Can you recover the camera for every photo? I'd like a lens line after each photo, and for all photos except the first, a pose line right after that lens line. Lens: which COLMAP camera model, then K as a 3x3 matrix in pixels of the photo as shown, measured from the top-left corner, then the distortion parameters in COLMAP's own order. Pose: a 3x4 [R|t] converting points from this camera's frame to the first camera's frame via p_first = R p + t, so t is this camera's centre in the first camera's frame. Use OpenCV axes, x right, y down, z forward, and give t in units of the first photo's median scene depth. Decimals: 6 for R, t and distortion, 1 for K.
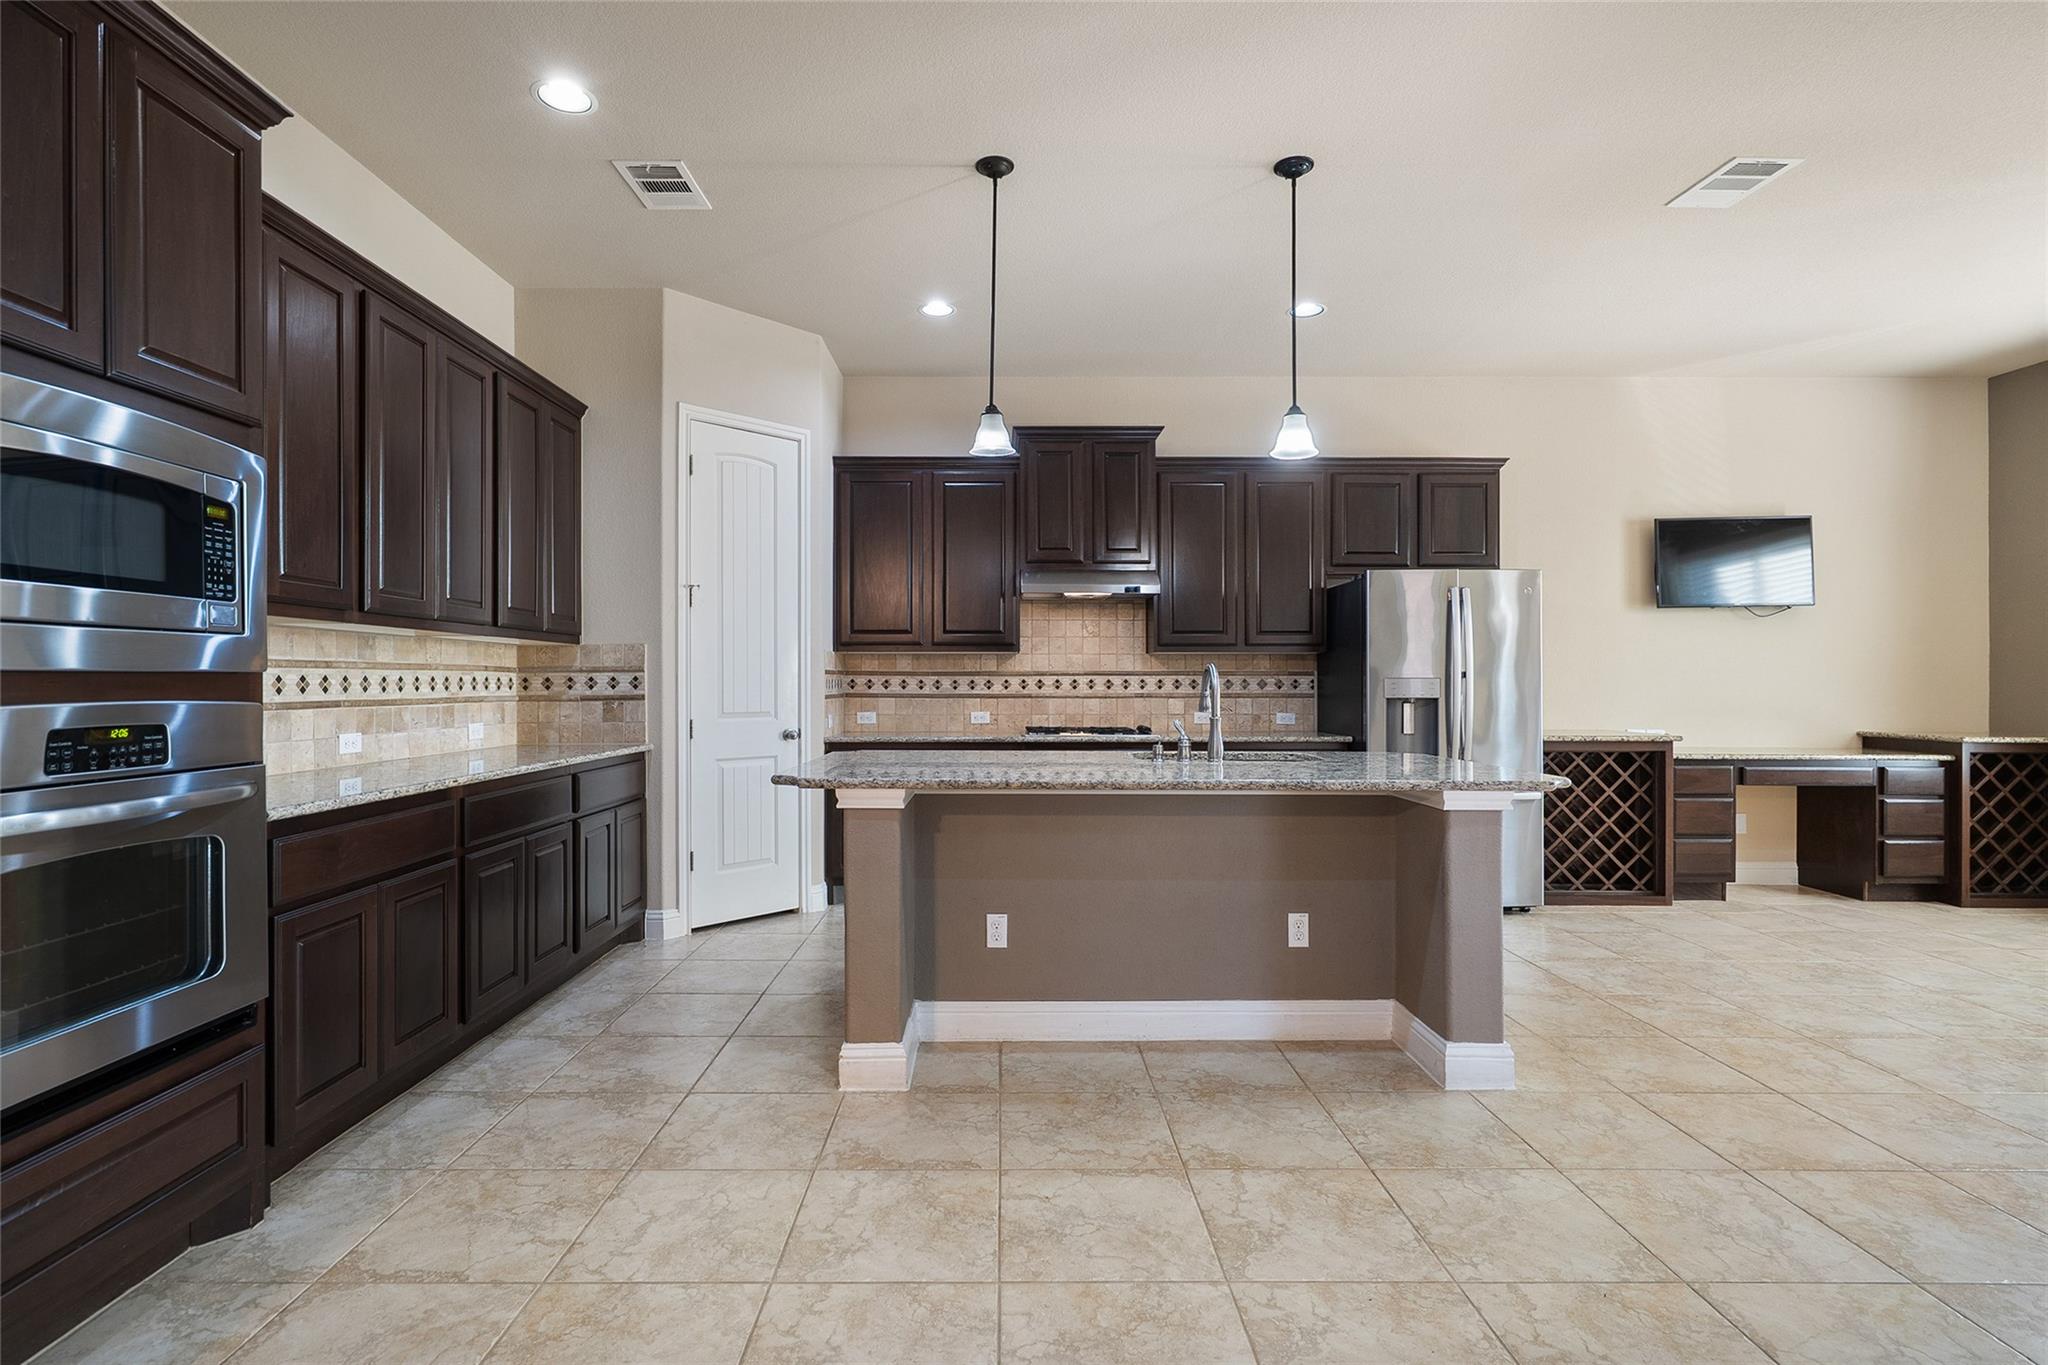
lens RADIAL K [[980.7, 0, 1001.3], [0, 980.7, 677.0], [0, 0, 1]] dist [-0.001621, 0.001148]
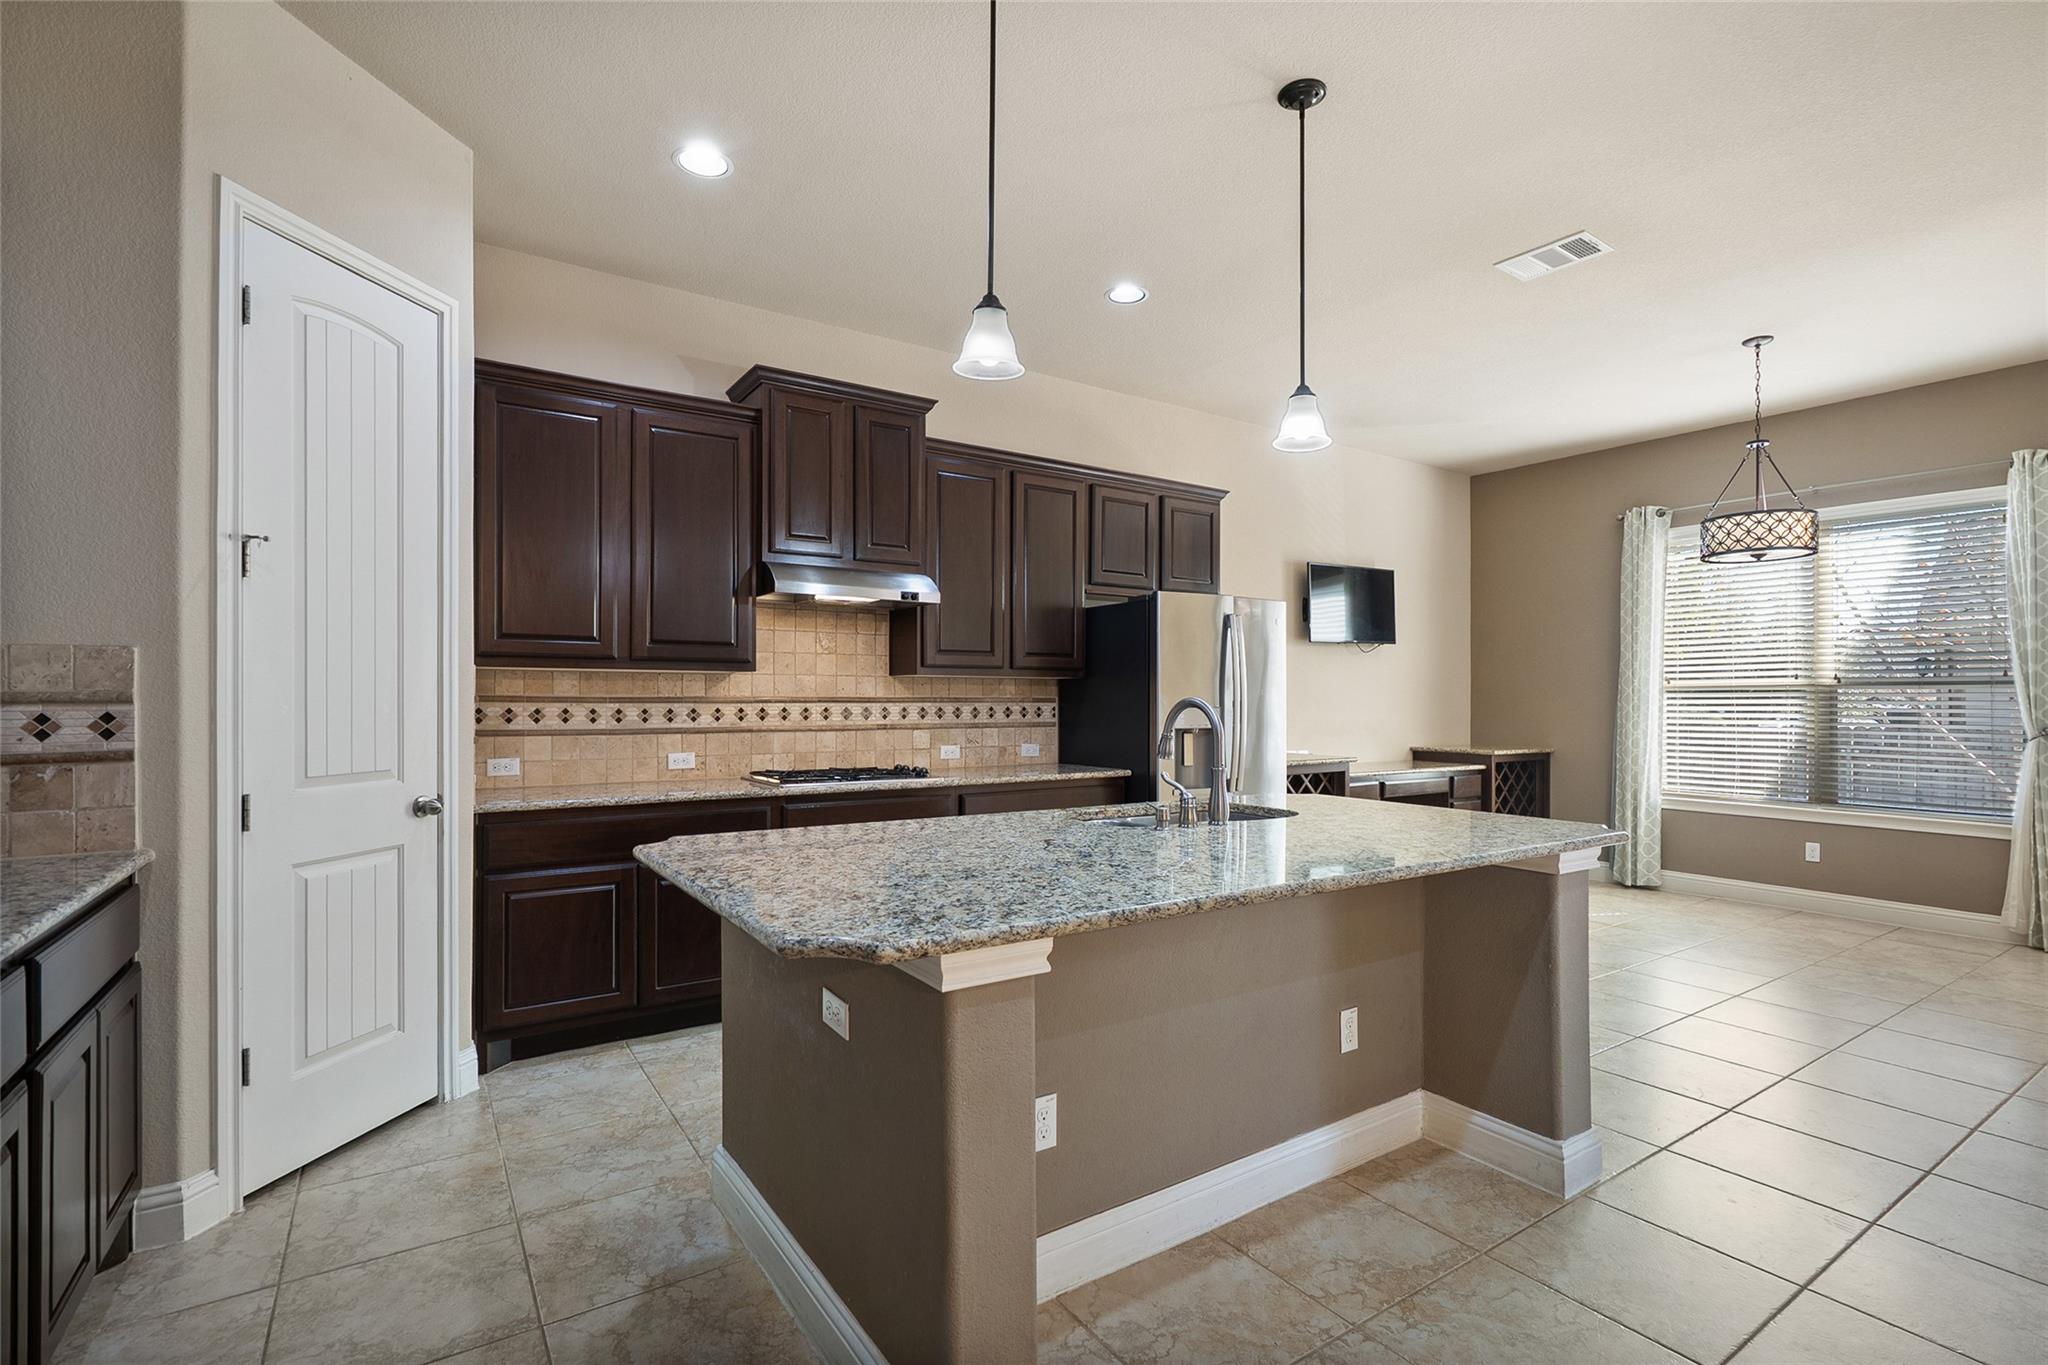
lens RADIAL K [[940.2, 0, 1019.1], [0, 940.2, 693.7], [0, 0, 1]] dist [0.000980, 0.001400]
pose [[0.832613, 0.004655, 0.553836, -0.225084], [-0.006123, 0.999981, 0.000799, -0.011632], [-0.553822, -0.004057, 0.832625, 0.320554]]
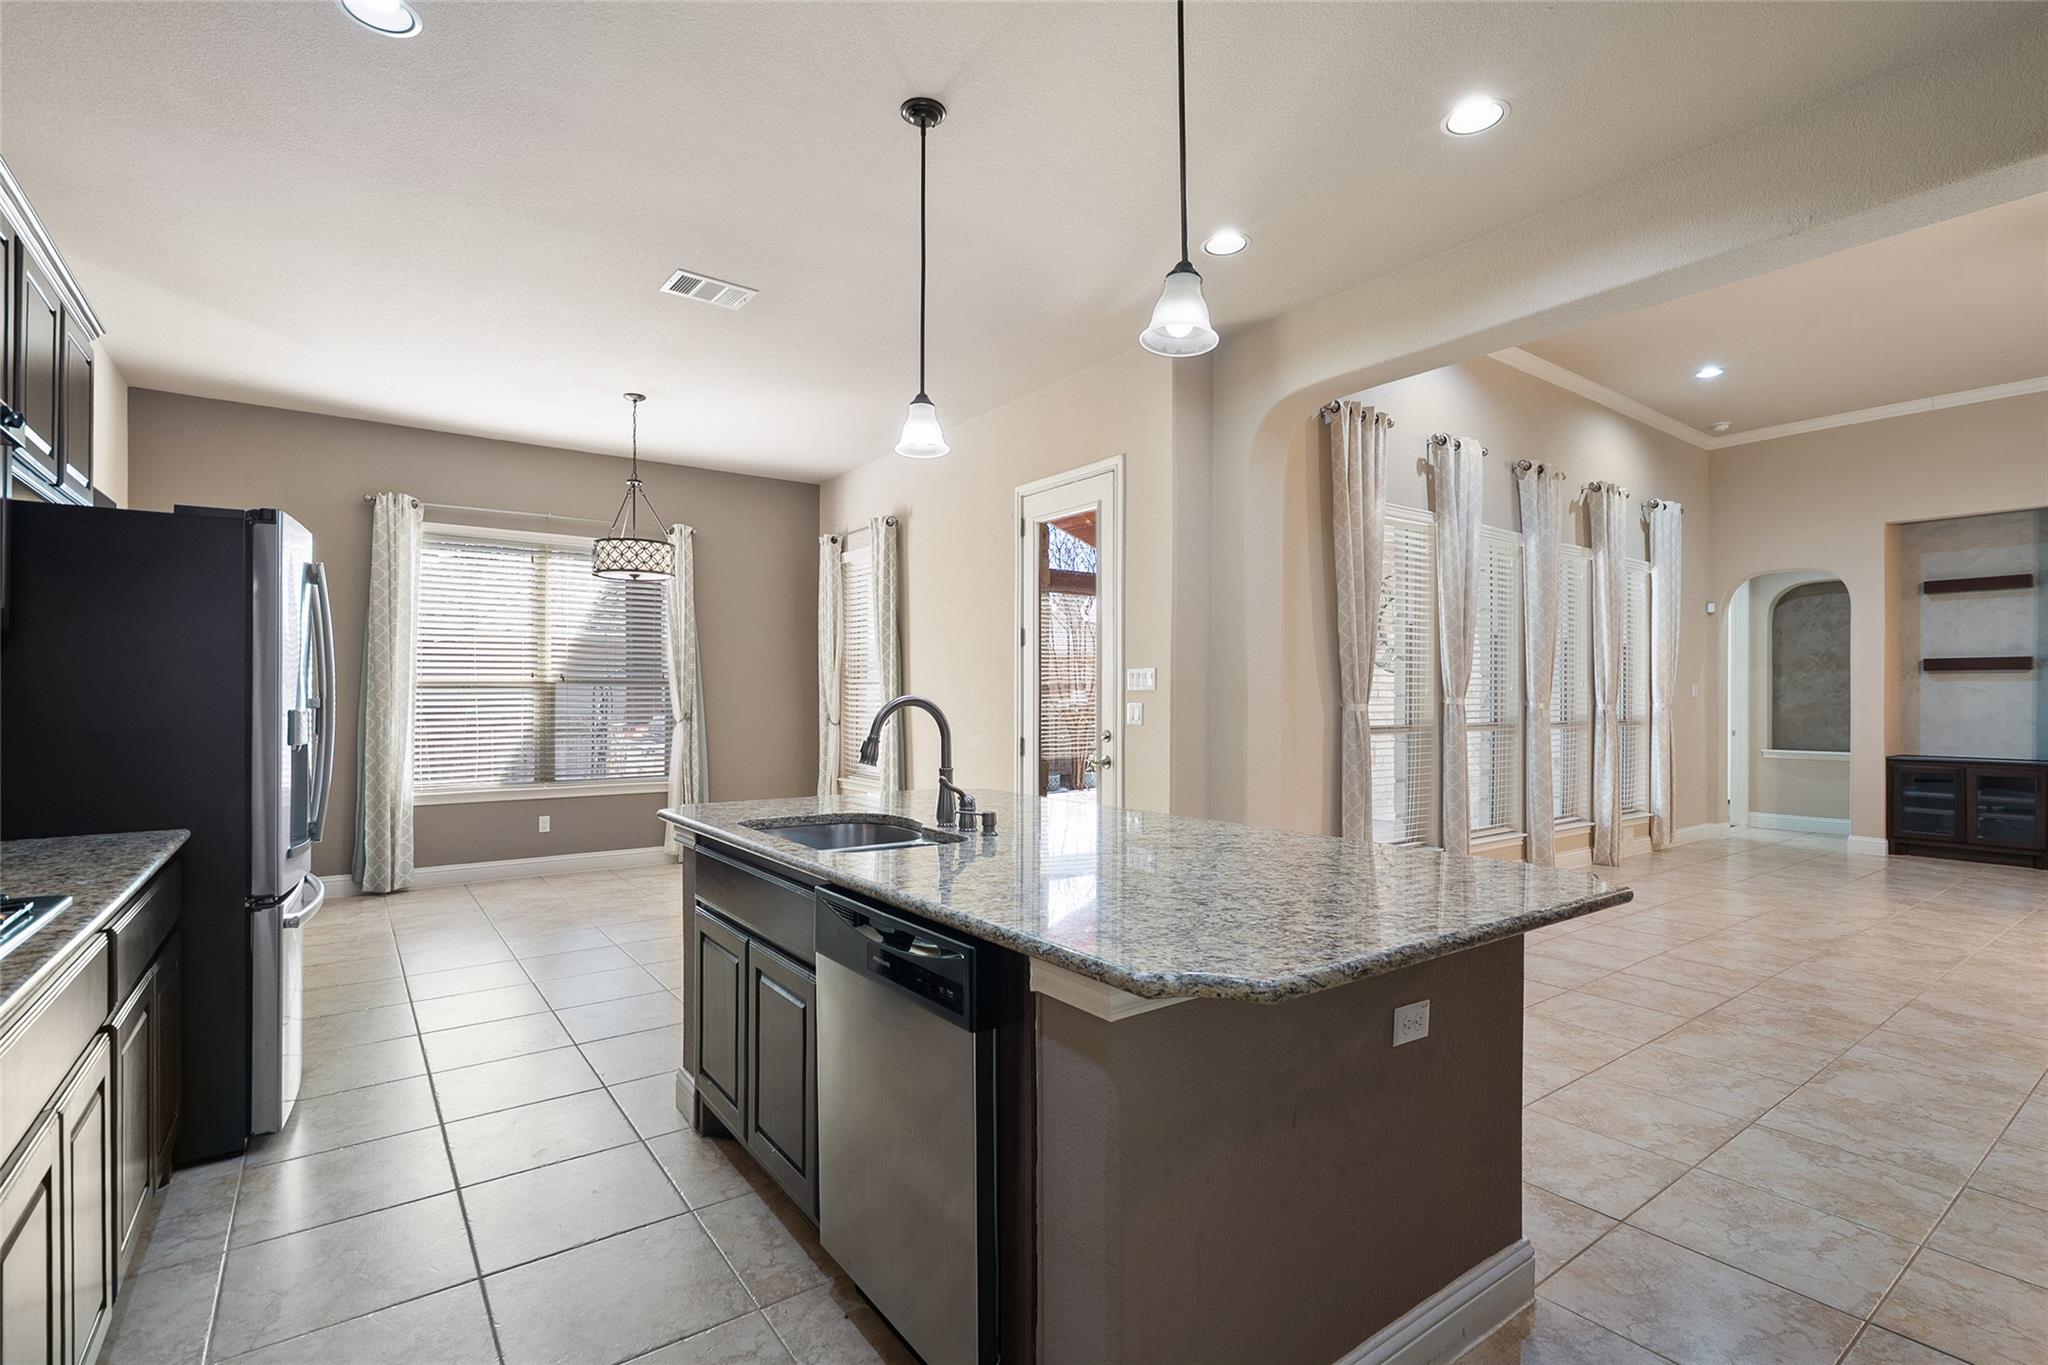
lens RADIAL K [[944.4, 0, 1018.6], [0, 944.4, 696.3], [0, 0, 1]] dist [-0.002825, 0.000074]
pose [[-0.590175, -0.001821, 0.807273, -0.277052], [-0.008385, 0.999957, -0.003875, -0.008363], [-0.807232, -0.009056, -0.590165, 0.953138]]
